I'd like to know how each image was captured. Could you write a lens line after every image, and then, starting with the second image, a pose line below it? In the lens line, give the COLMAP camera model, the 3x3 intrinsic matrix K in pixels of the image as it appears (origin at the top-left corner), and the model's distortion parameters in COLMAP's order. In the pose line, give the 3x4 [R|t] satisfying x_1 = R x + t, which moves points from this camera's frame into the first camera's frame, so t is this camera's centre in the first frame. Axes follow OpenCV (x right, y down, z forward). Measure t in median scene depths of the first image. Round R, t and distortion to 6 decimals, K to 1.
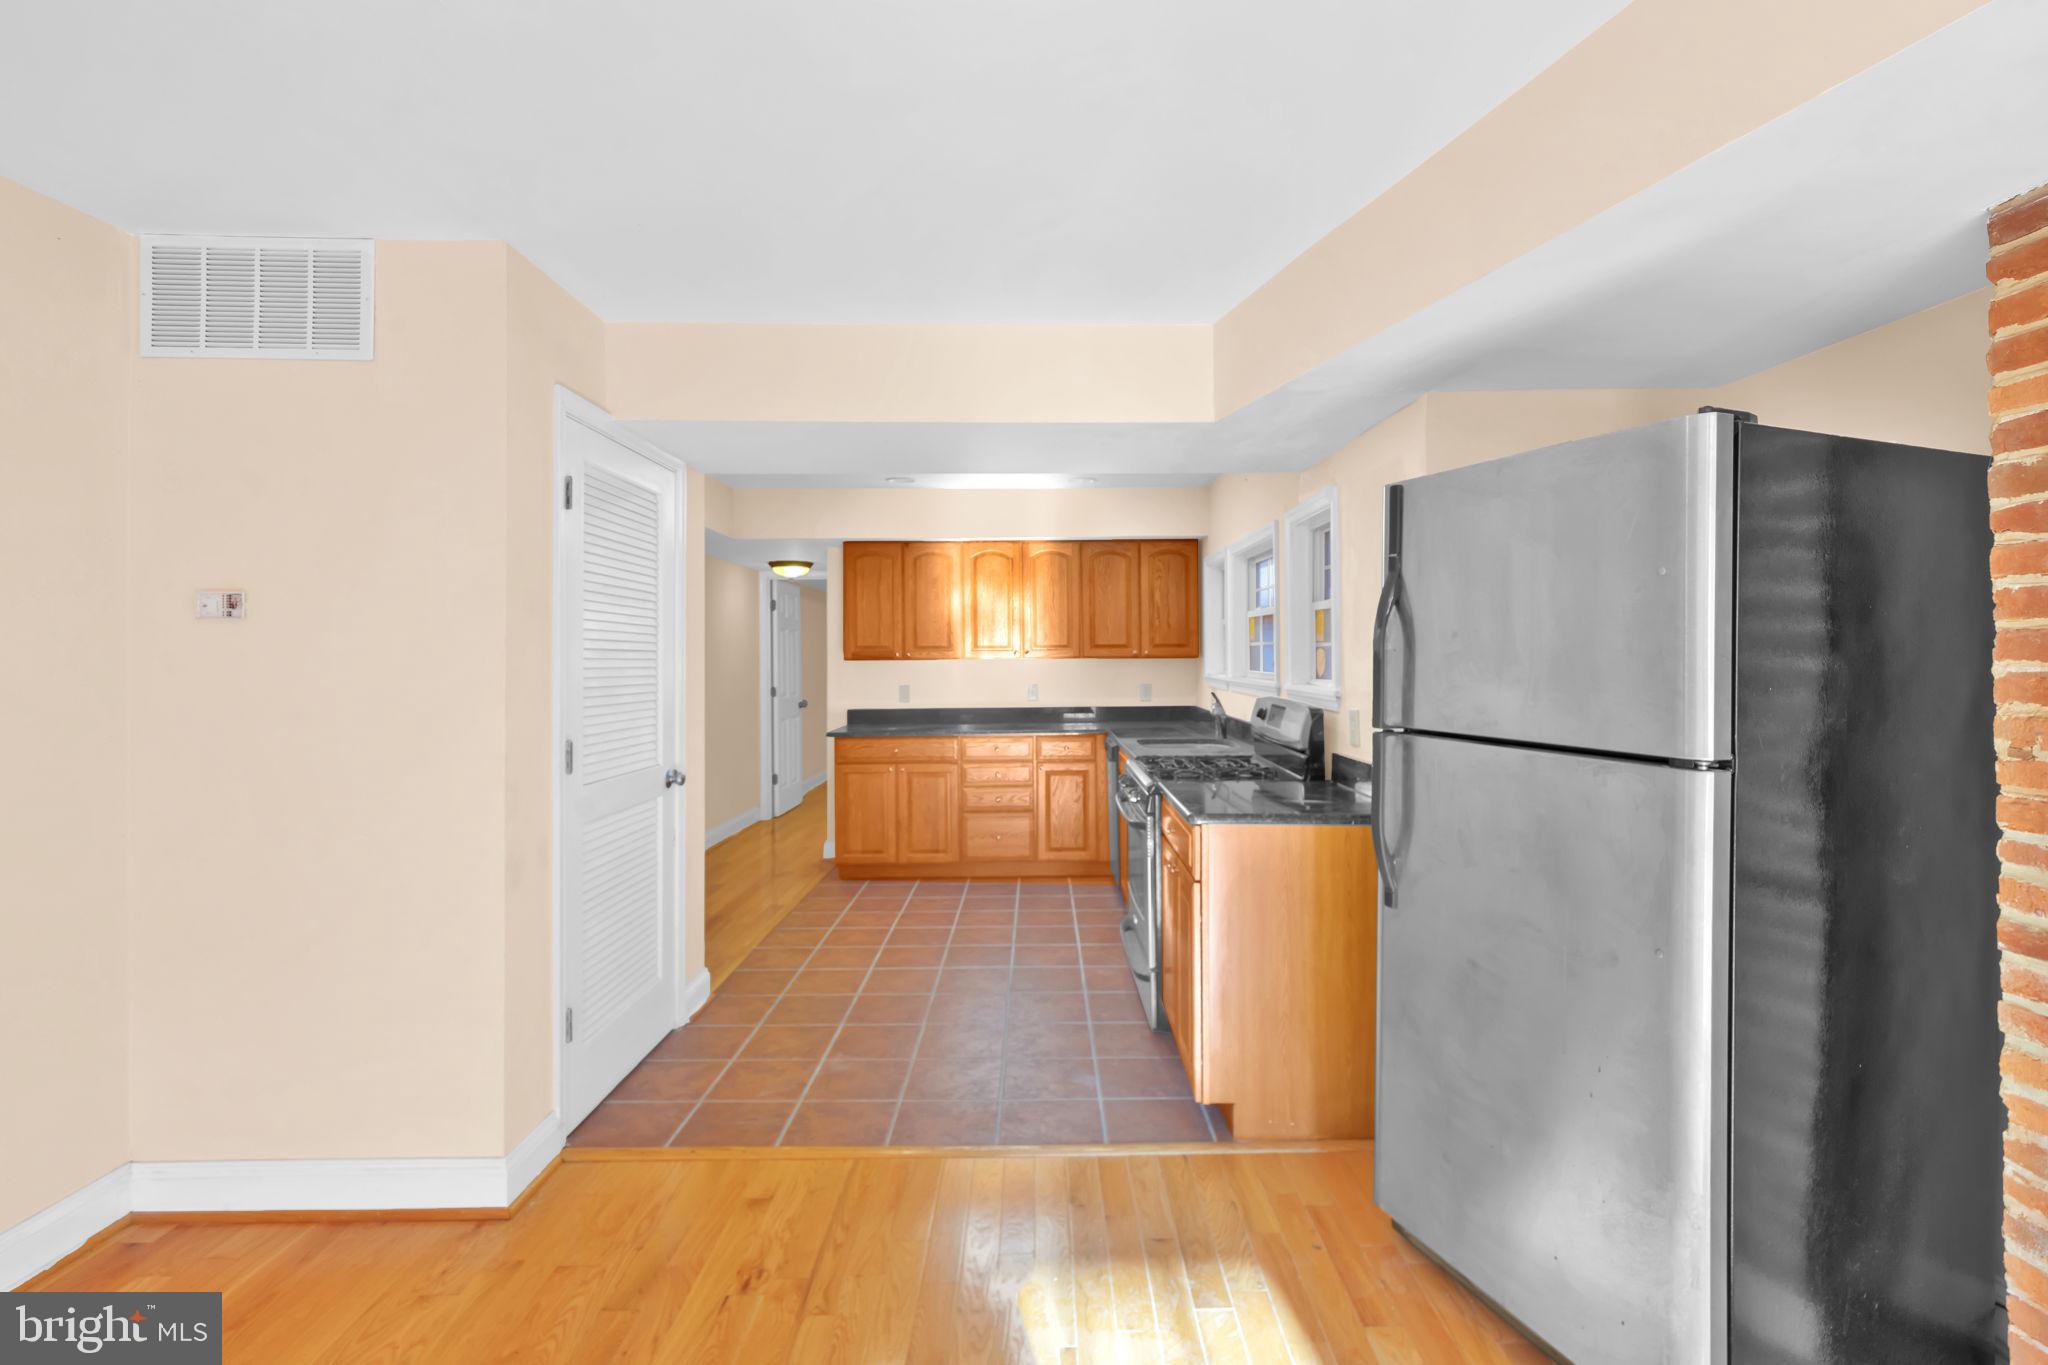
lens RADIAL K [[919.8, 0, 1029.3], [0, 919.8, 679.0], [0, 0, 1]] dist [0.003163, 0.000056]
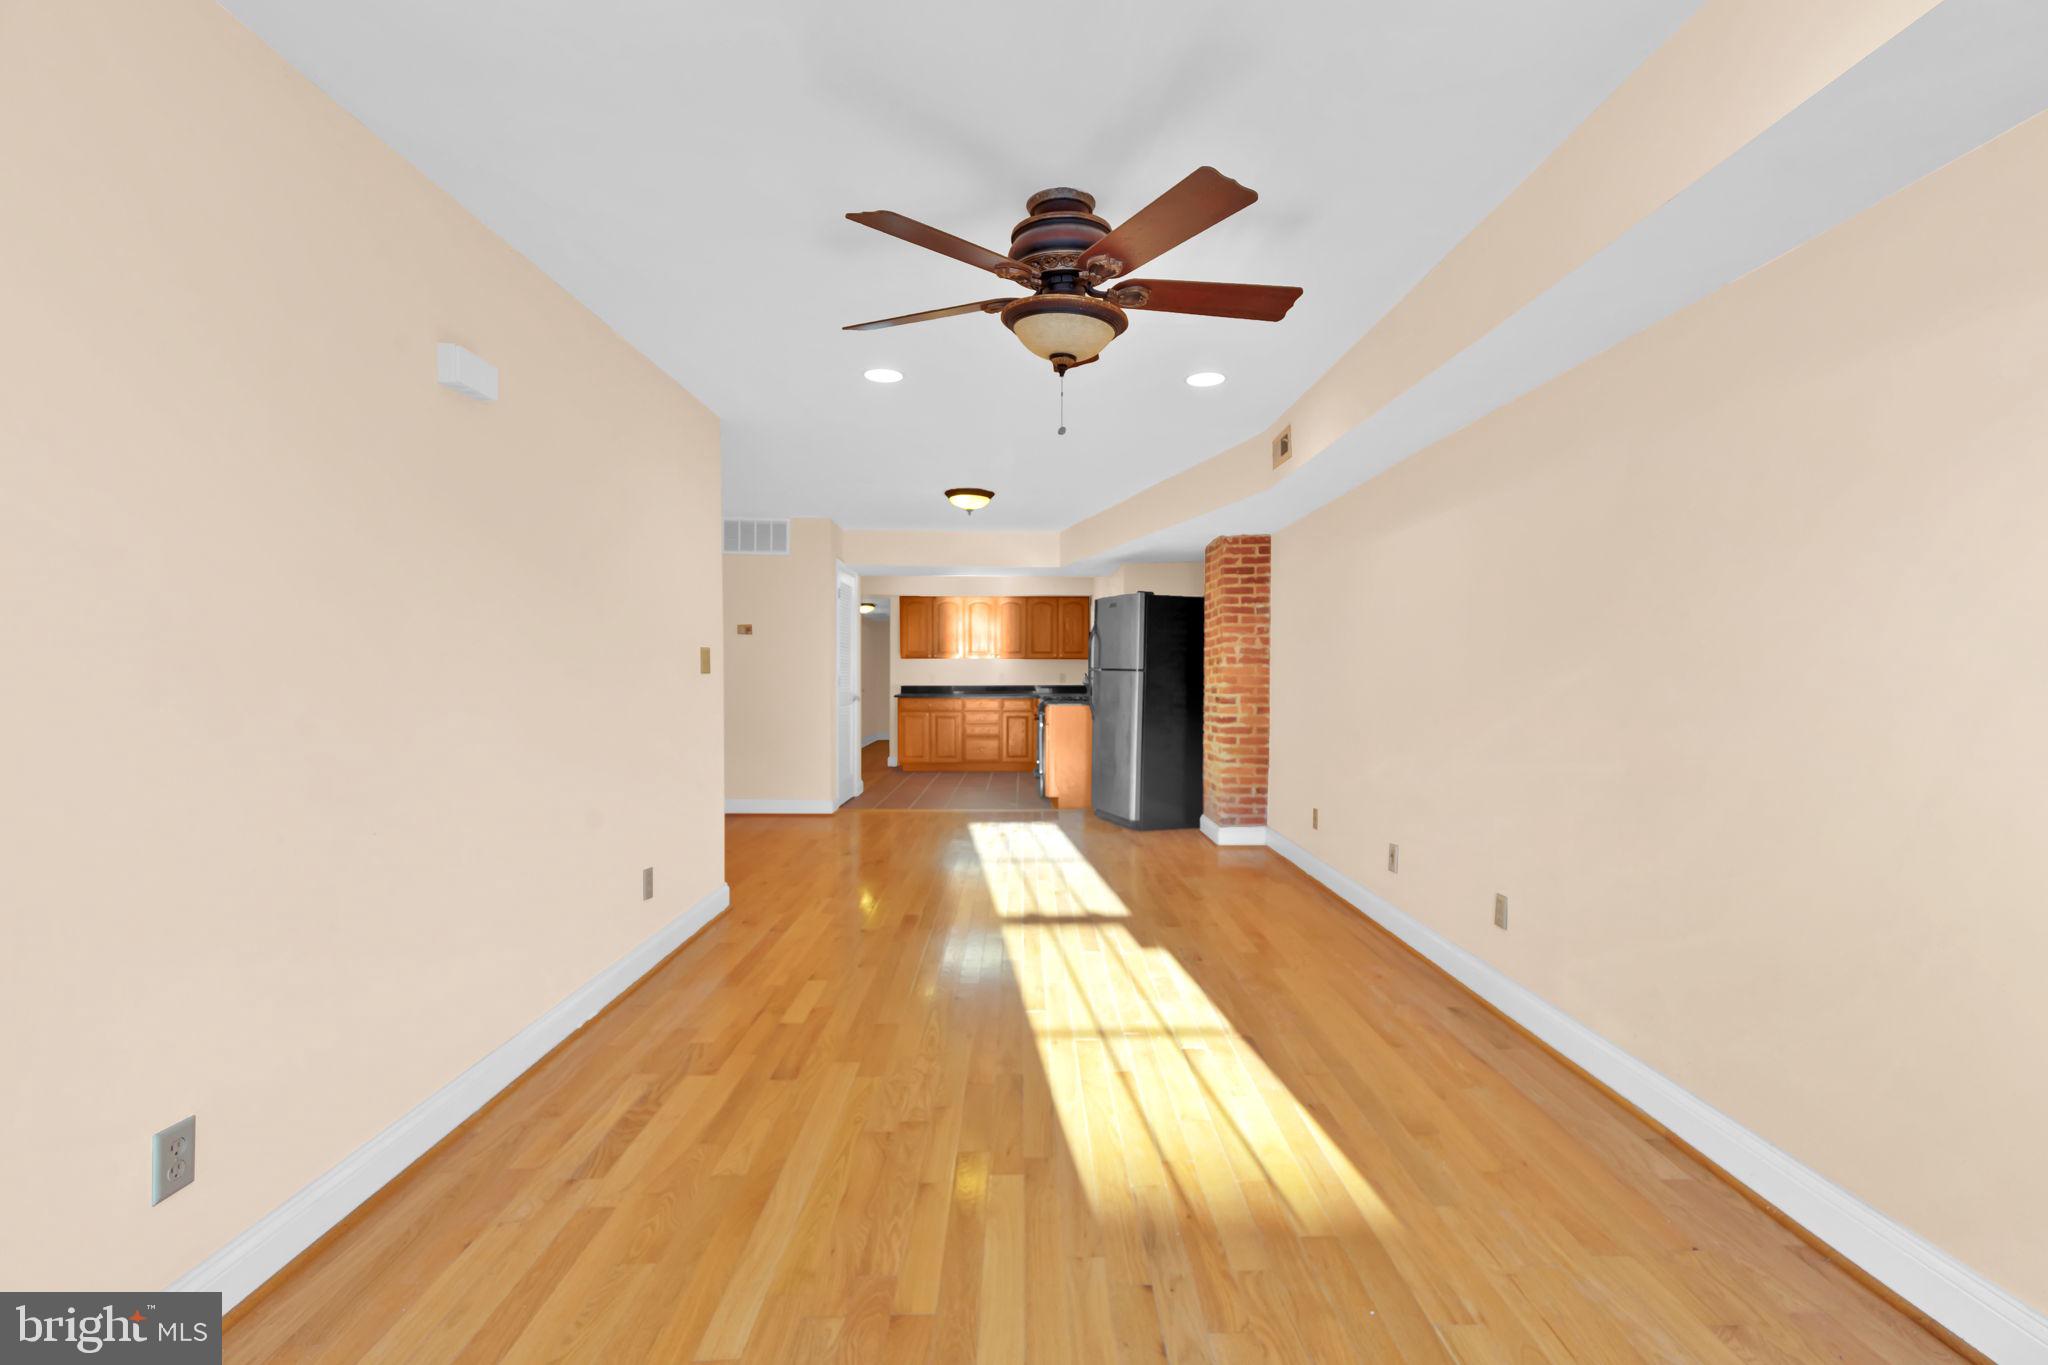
lens RADIAL K [[919.8, 0, 1029.3], [0, 919.8, 679.0], [0, 0, 1]] dist [0.003163, 0.000056]
pose [[0.999846, 0.009515, 0.014740, 0.036140], [-0.009175, 0.999694, -0.022968, 0.065570], [-0.014954, 0.022829, 0.999628, -0.936130]]
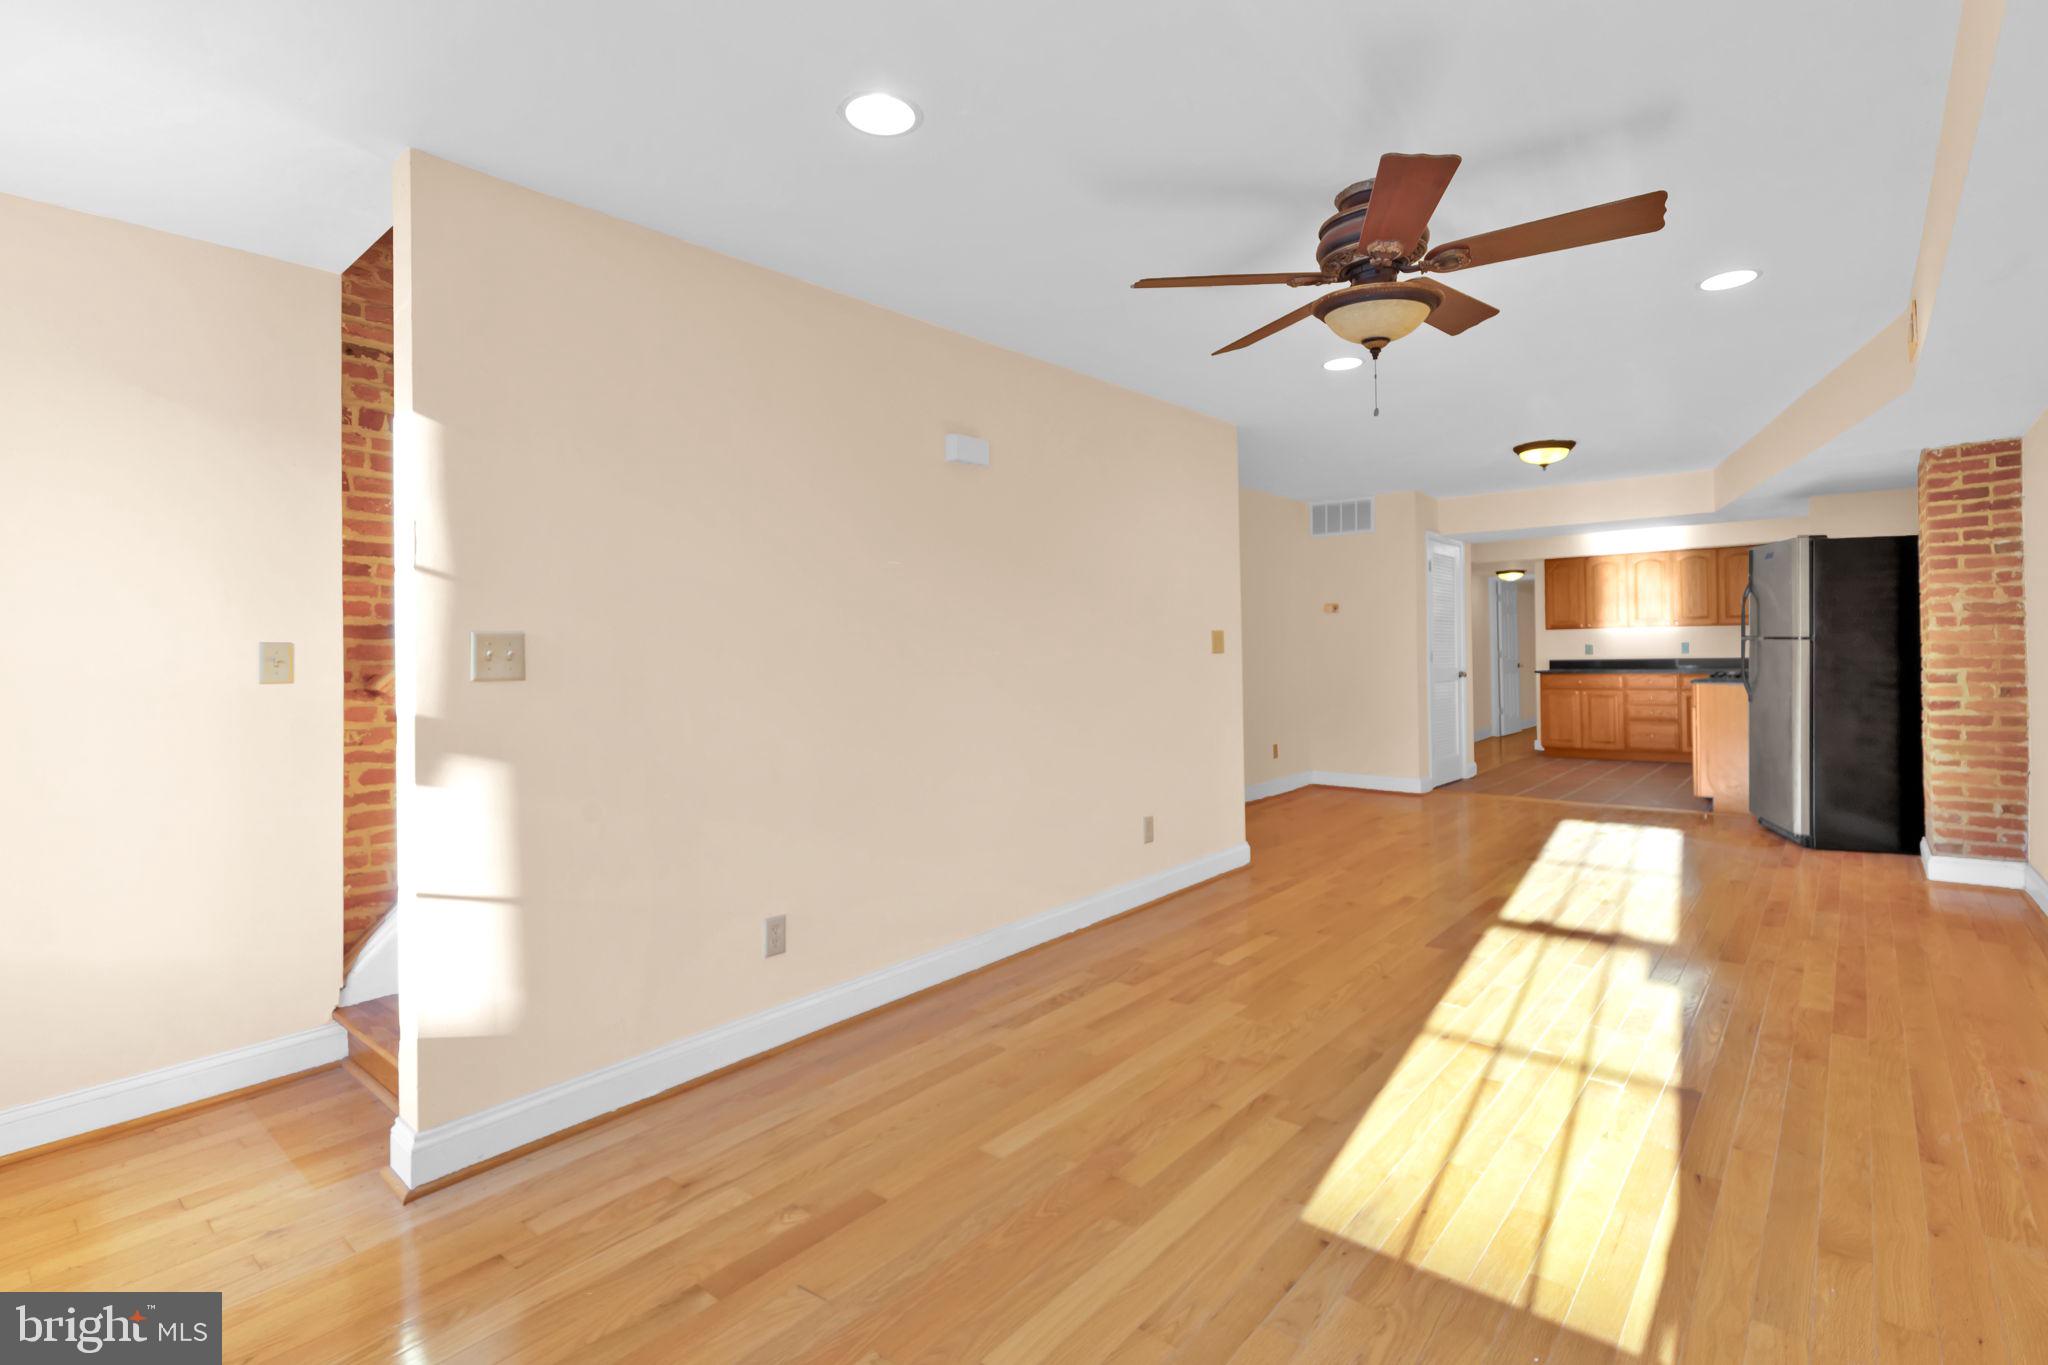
lens RADIAL K [[937.5, 0, 1050.9], [0, 937.5, 626.2], [0, 0, 1]] dist [0.002209, -0.000190]
pose [[0.760937, -0.024376, -0.648367, 0.235177], [-0.007383, 0.998904, -0.046220, 0.062371], [0.648783, 0.039957, 0.759924, -0.943896]]
